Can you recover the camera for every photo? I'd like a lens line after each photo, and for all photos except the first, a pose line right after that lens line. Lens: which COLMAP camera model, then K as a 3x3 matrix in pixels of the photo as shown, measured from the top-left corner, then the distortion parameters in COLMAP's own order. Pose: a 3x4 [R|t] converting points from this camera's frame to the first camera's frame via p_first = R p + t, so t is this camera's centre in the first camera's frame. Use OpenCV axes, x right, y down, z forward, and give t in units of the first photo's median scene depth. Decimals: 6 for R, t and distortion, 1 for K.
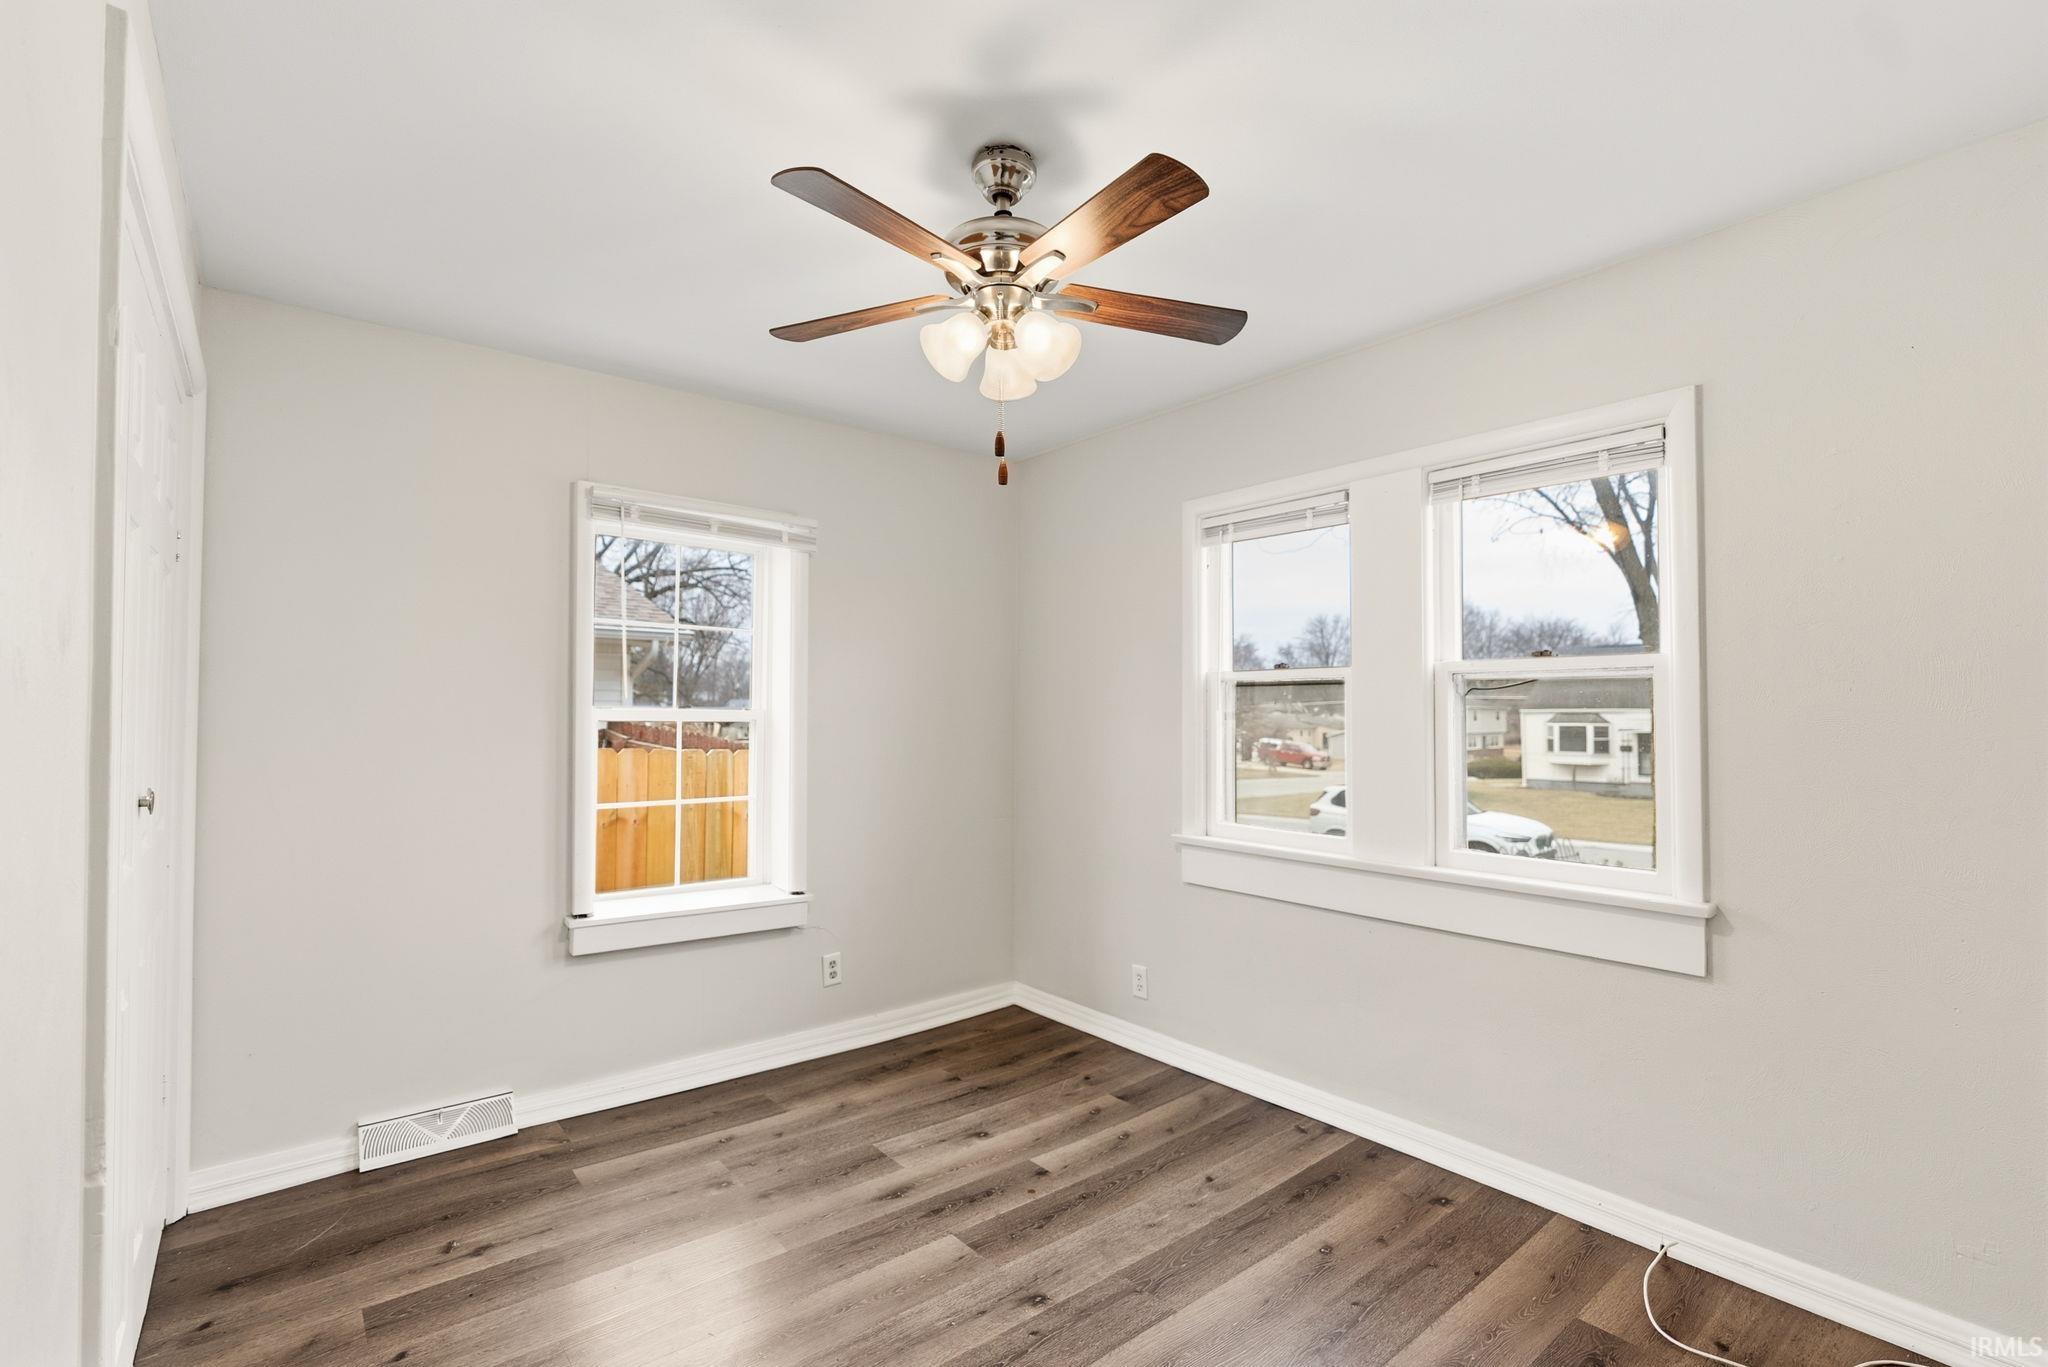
lens RADIAL K [[920.7, 0, 1026.8], [0, 920.7, 692.3], [0, 0, 1]] dist [-0.009276, 0.000400]
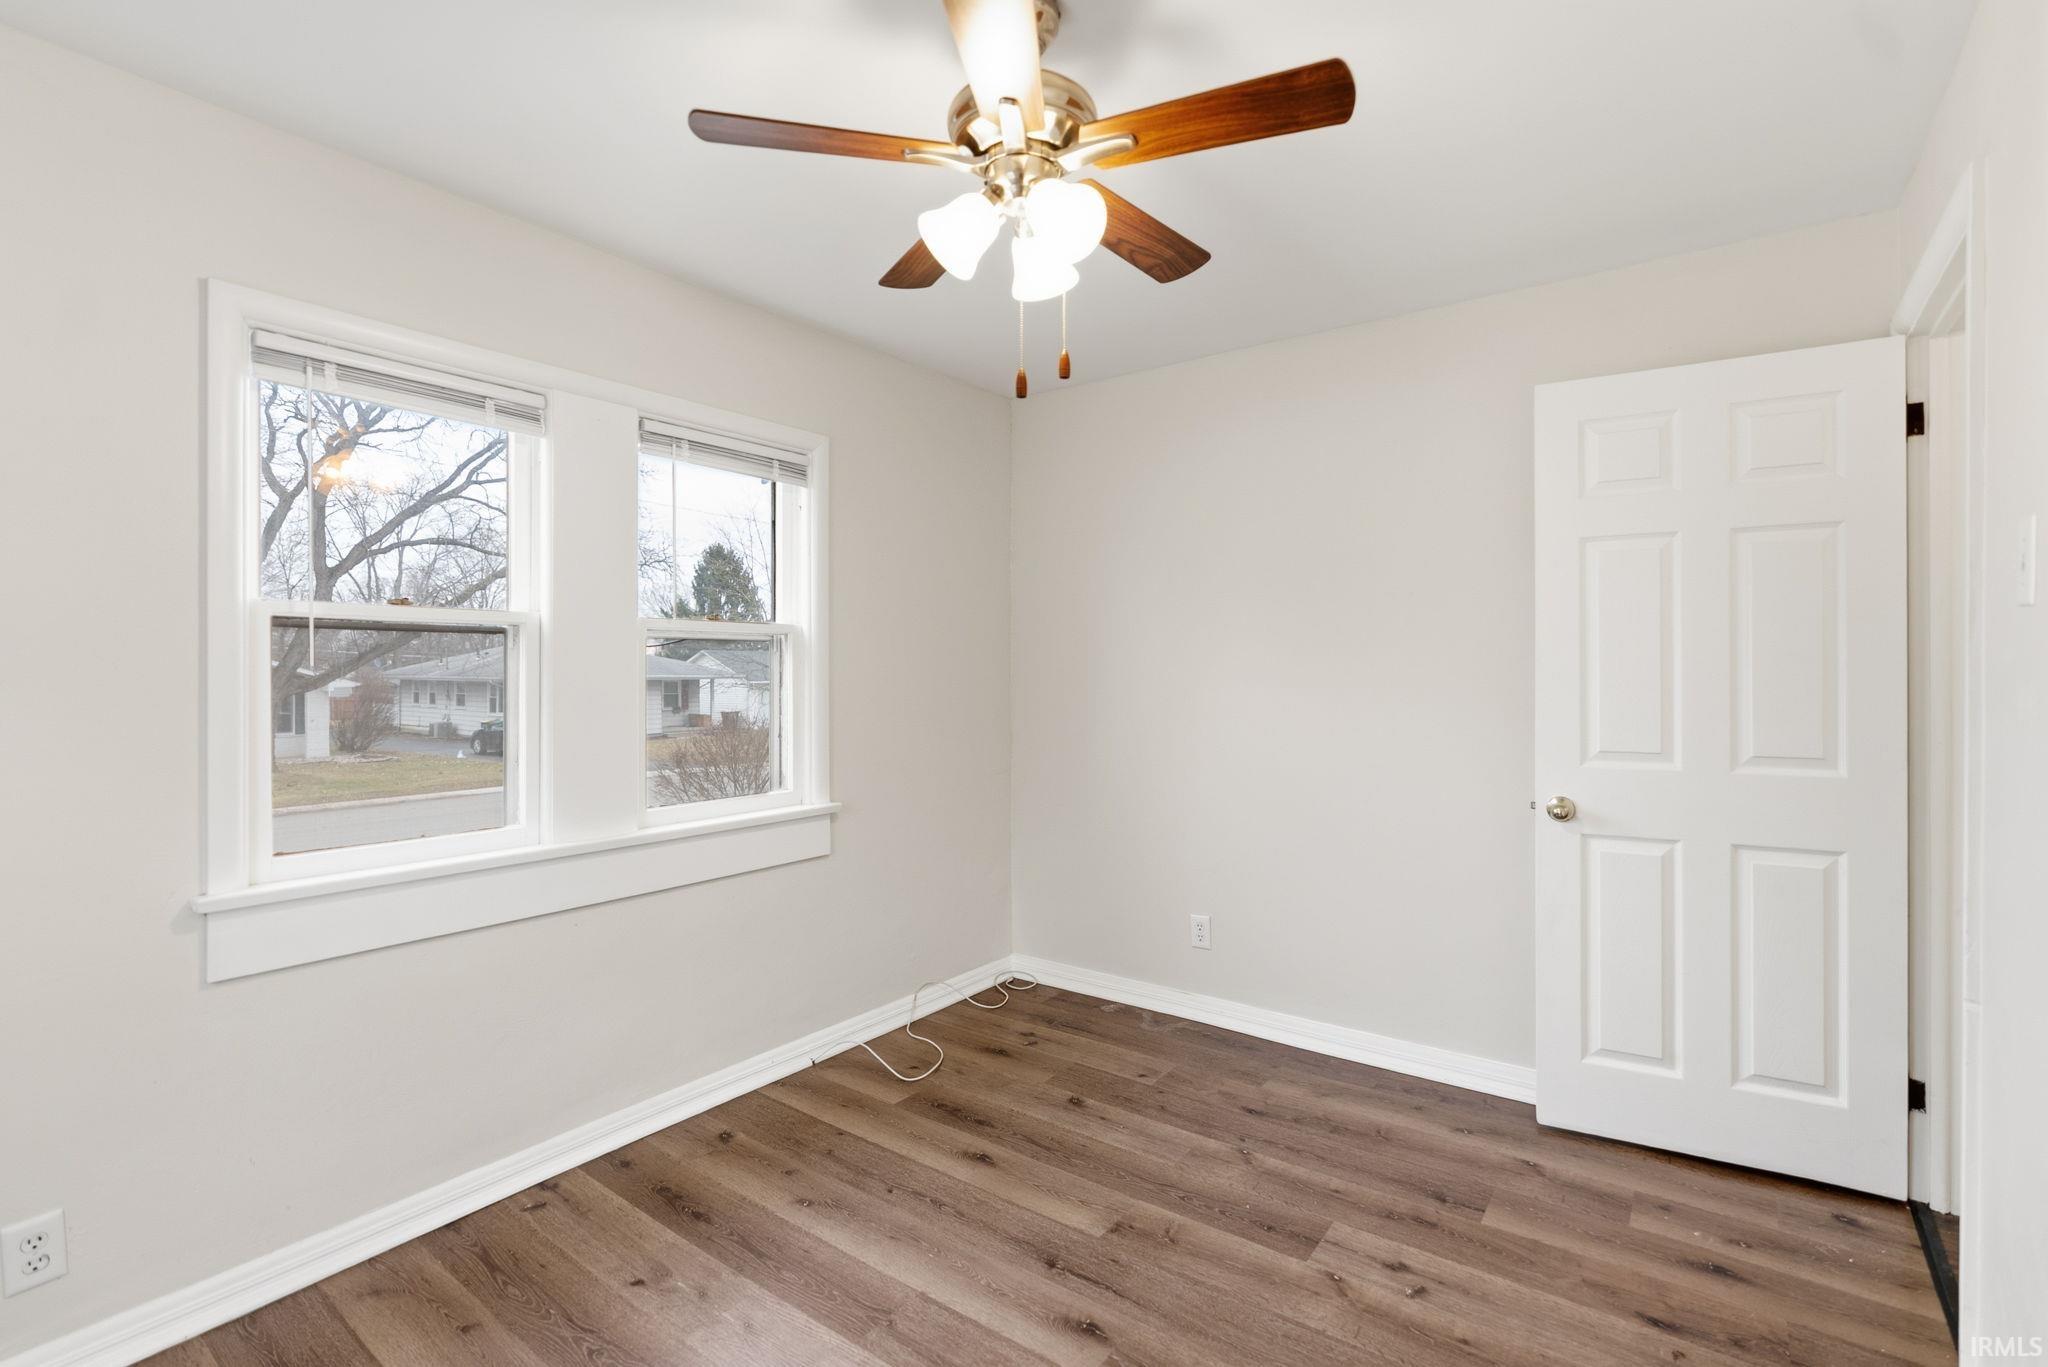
lens RADIAL K [[920.7, 0, 1026.8], [0, 920.7, 692.3], [0, 0, 1]] dist [-0.009276, 0.000400]
pose [[-0.247466, -0.015477, 0.968773, -0.617678], [-0.020190, 0.999738, 0.010814, 0.027949], [-0.968686, -0.016884, -0.247713, 0.899944]]
